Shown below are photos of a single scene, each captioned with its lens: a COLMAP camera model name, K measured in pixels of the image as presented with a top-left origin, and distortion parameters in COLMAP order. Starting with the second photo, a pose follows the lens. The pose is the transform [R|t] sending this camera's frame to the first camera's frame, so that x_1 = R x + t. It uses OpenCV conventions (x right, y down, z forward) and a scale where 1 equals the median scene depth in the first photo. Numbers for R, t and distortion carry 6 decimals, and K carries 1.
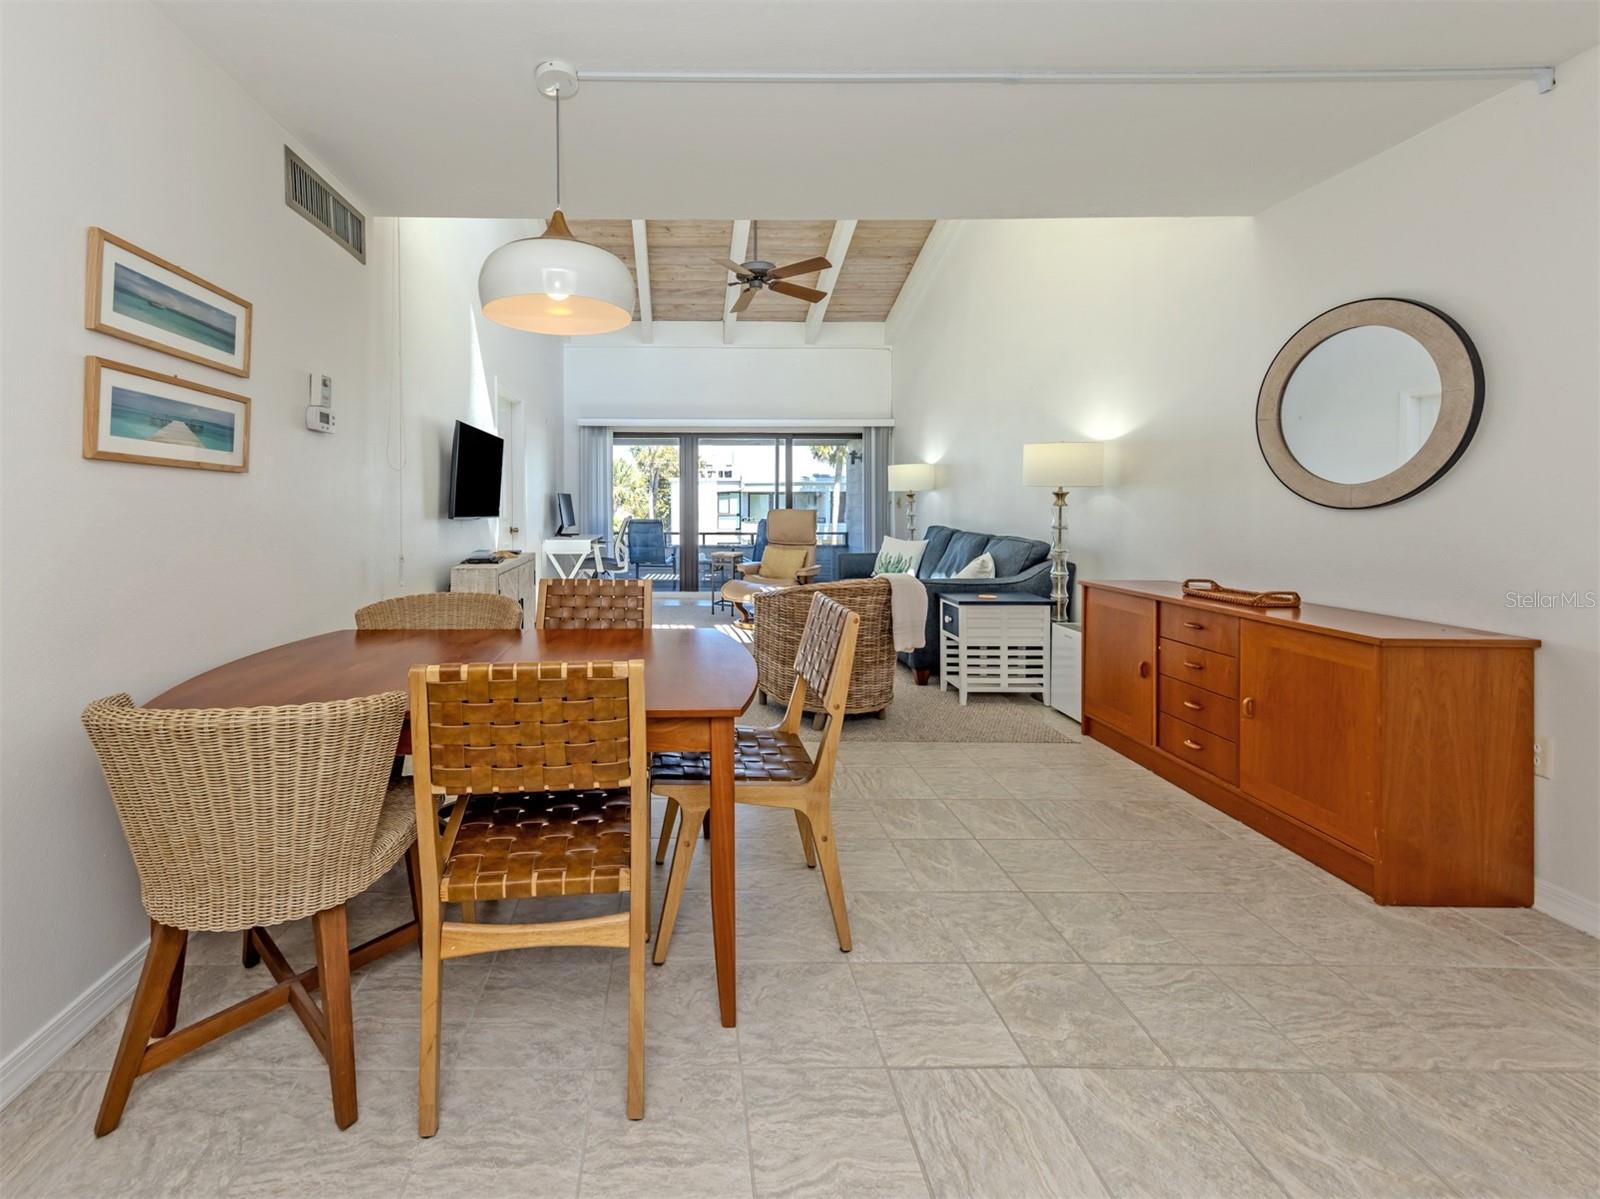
lens RADIAL K [[623.1, 0, 745.9], [0, 623.1, 478.7], [0, 0, 1]] dist [0.007169, -0.000879]
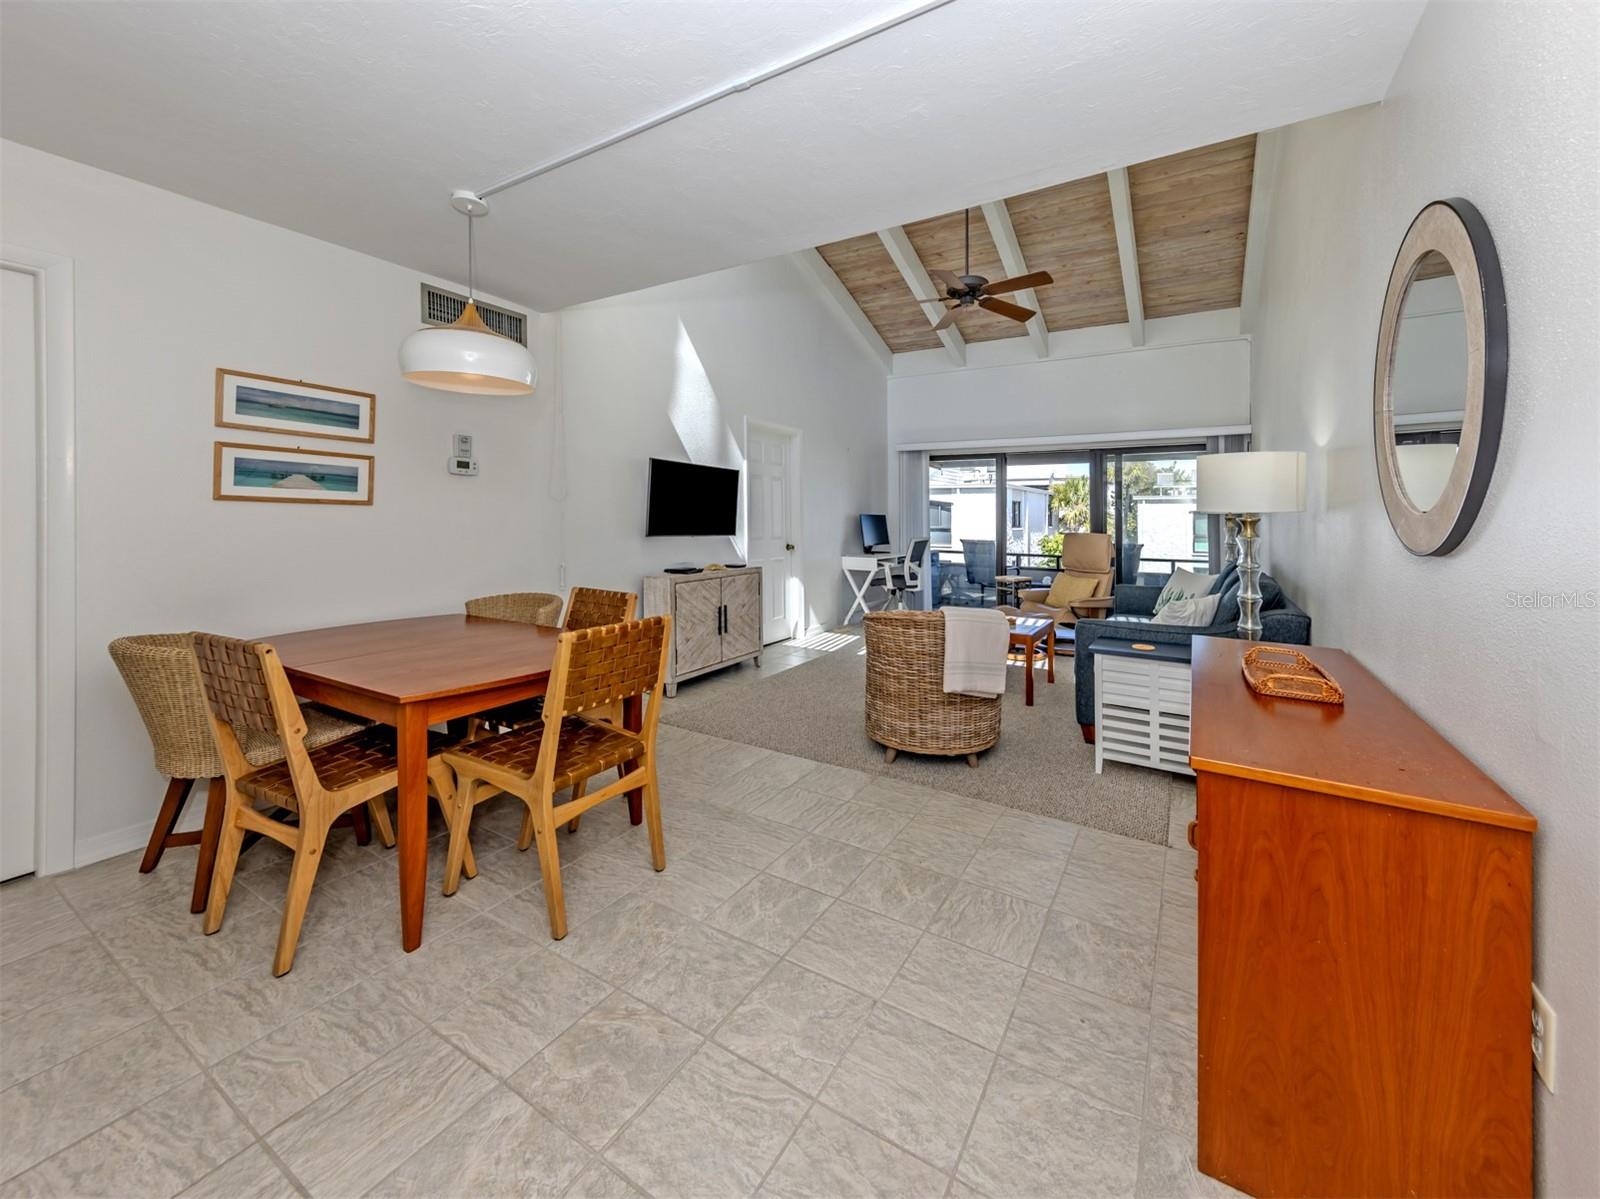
lens RADIAL K [[623.1, 0, 905.3], [0, 623.1, 500.0], [0, 0, 1]] dist [0.007169, -0.000879]
pose [[0.871777, -0.006638, -0.489858, 1.064184], [0.008641, 0.999961, 0.001827, -0.012795], [0.489827, -0.005826, 0.871800, 0.293842]]
